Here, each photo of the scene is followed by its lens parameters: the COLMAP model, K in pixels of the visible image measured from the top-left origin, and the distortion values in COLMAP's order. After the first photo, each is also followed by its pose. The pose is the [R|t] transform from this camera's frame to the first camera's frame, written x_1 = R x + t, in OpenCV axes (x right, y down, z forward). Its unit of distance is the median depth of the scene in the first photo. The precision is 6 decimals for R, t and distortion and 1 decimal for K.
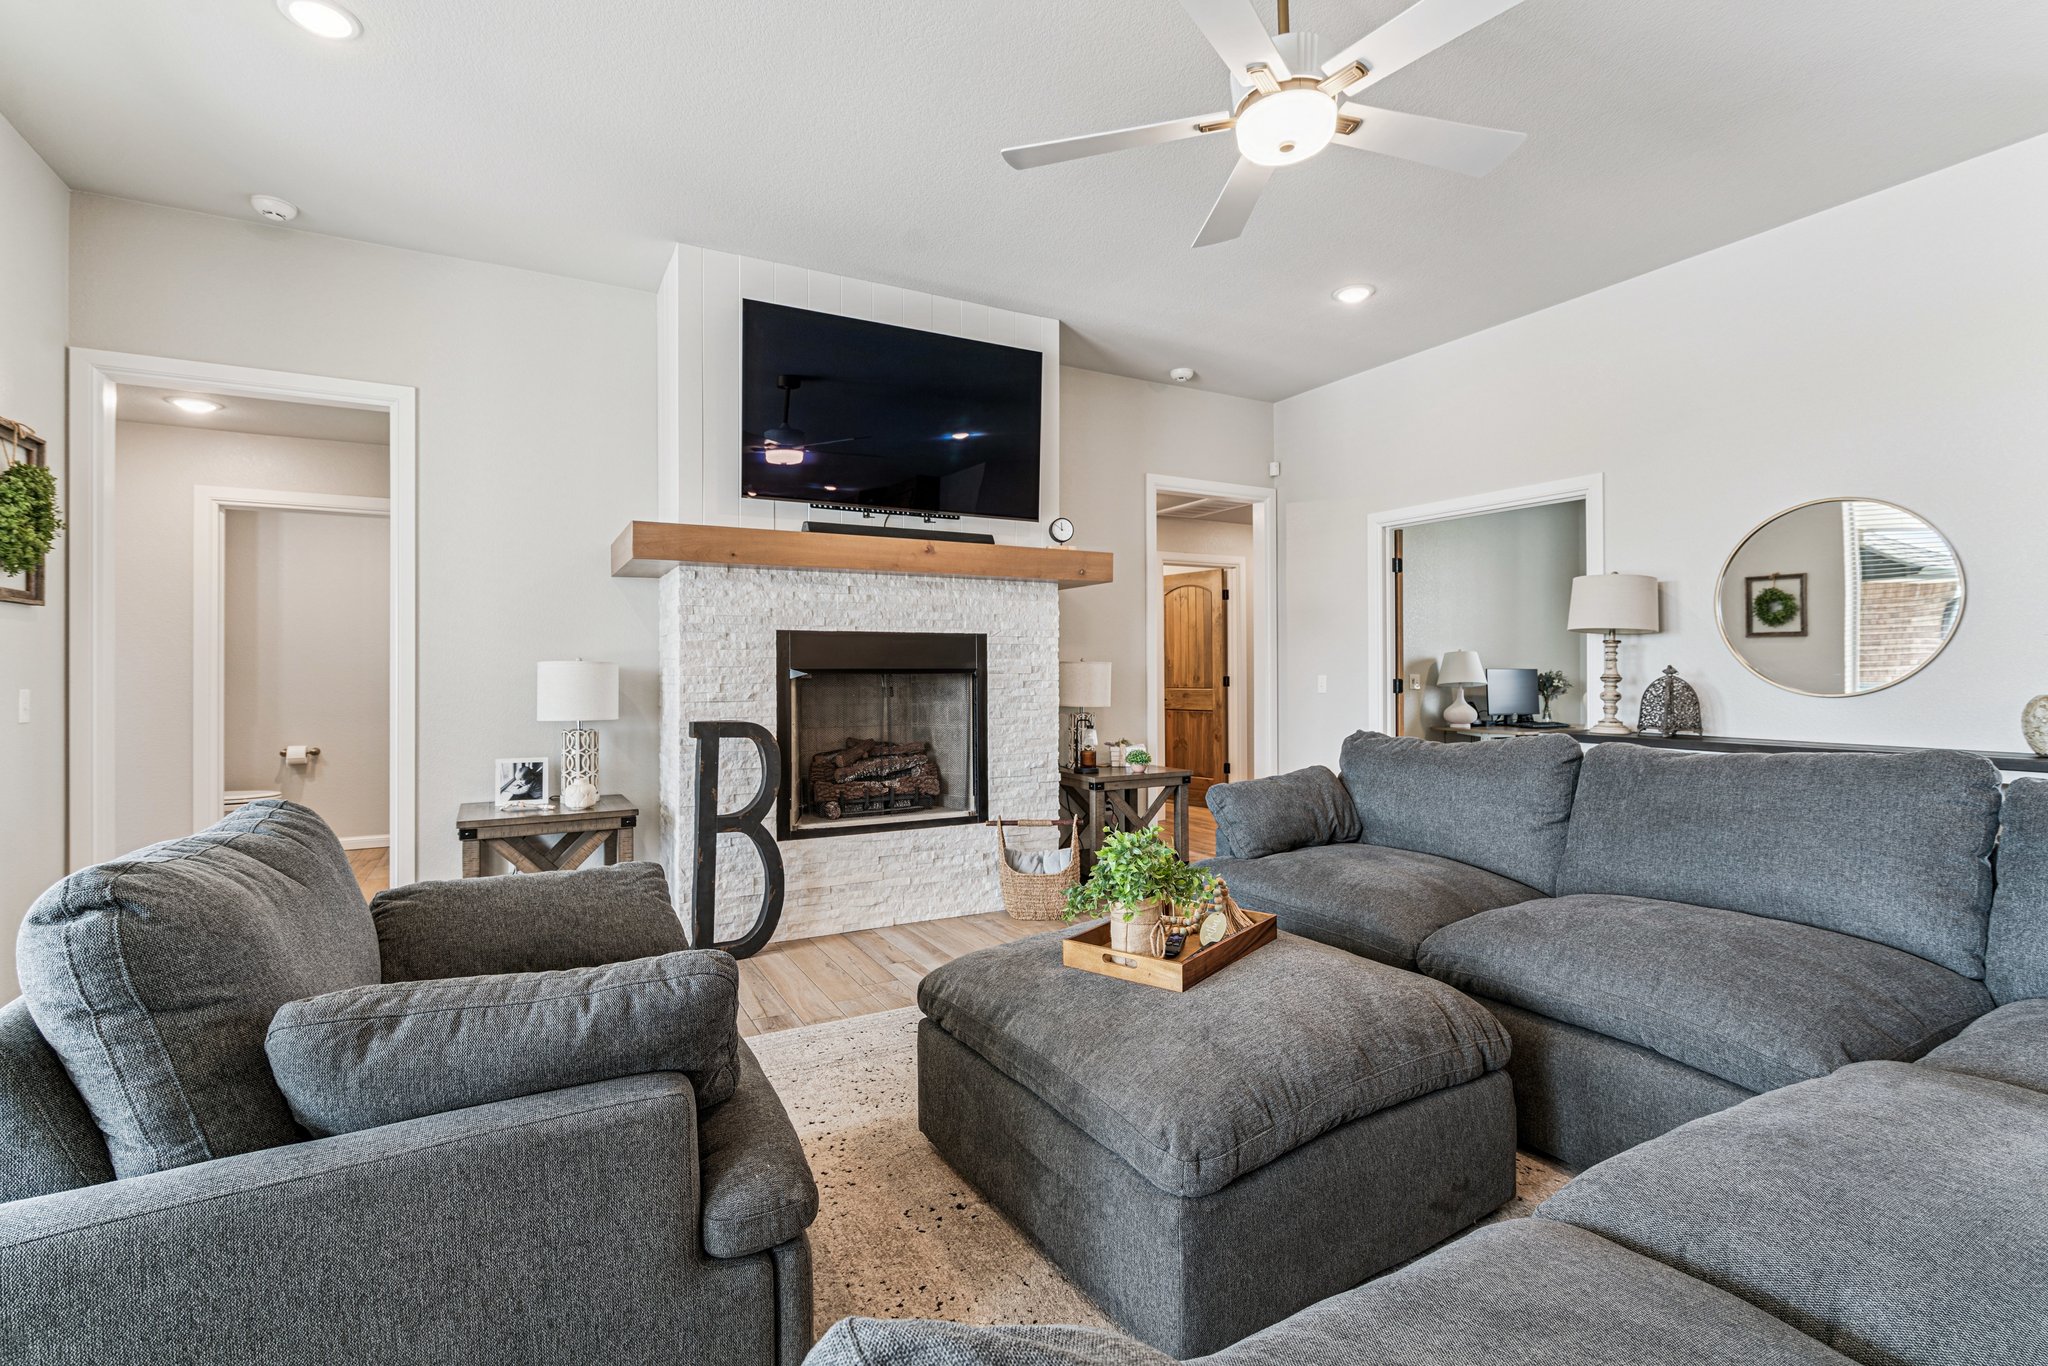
lens RADIAL K [[925.5, 0, 1022.5], [0, 925.5, 666.2], [0, 0, 1]] dist [-0.000454, 0.000274]
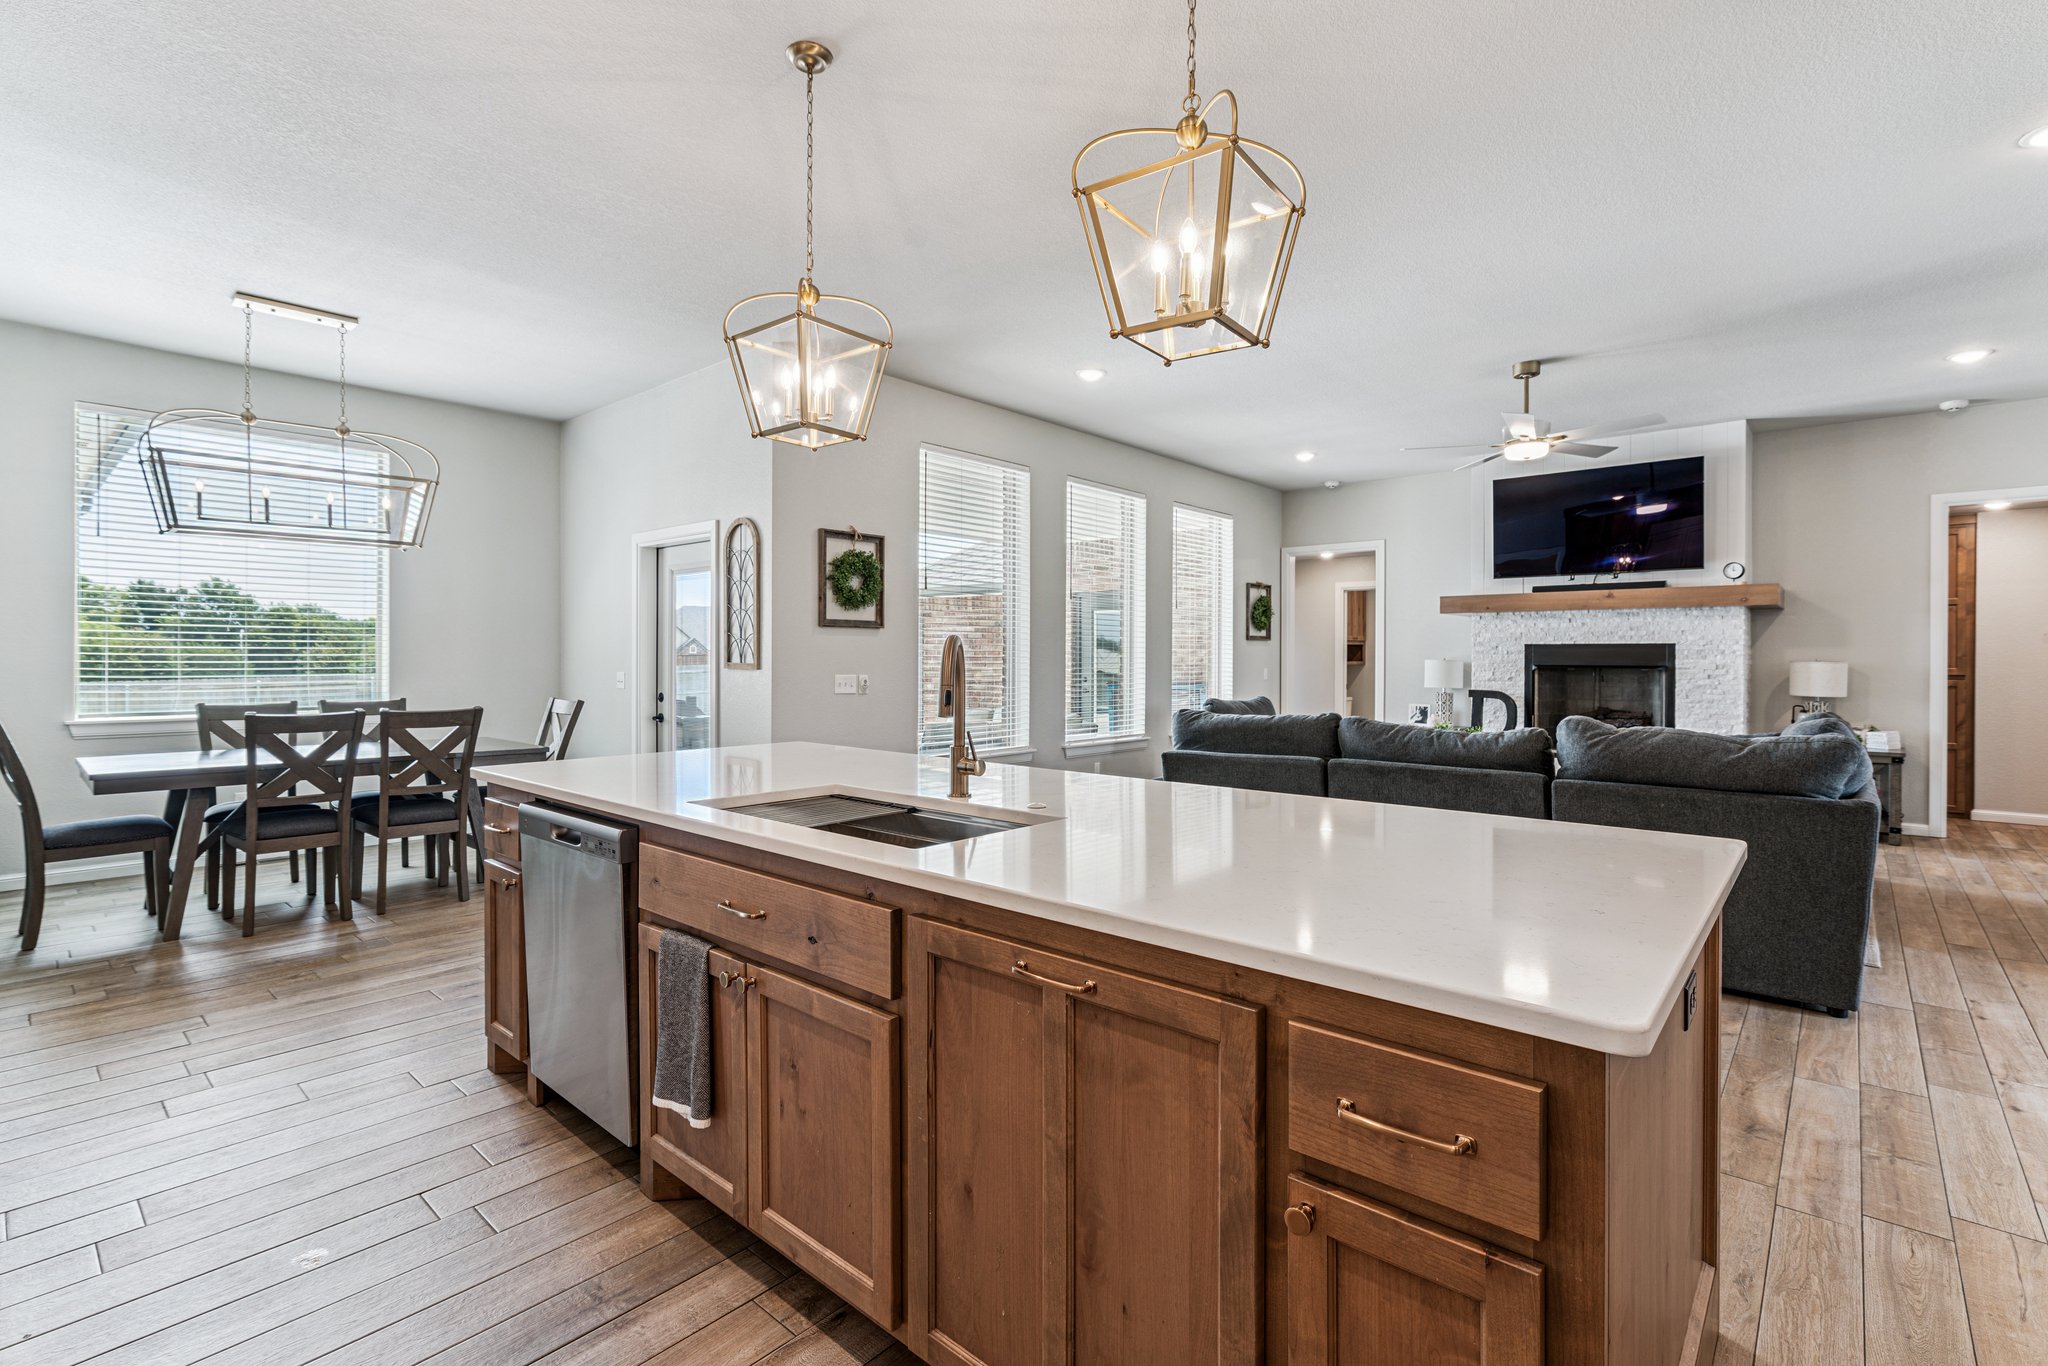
lens RADIAL K [[925.5, 0, 1022.5], [0, 925.5, 666.2], [0, 0, 1]] dist [-0.000454, 0.000274]
pose [[0.340501, 0.014758, -0.940128, 1.093679], [-0.000901, 0.999881, 0.015369, -0.020554], [0.940244, -0.004386, 0.340474, -0.571456]]
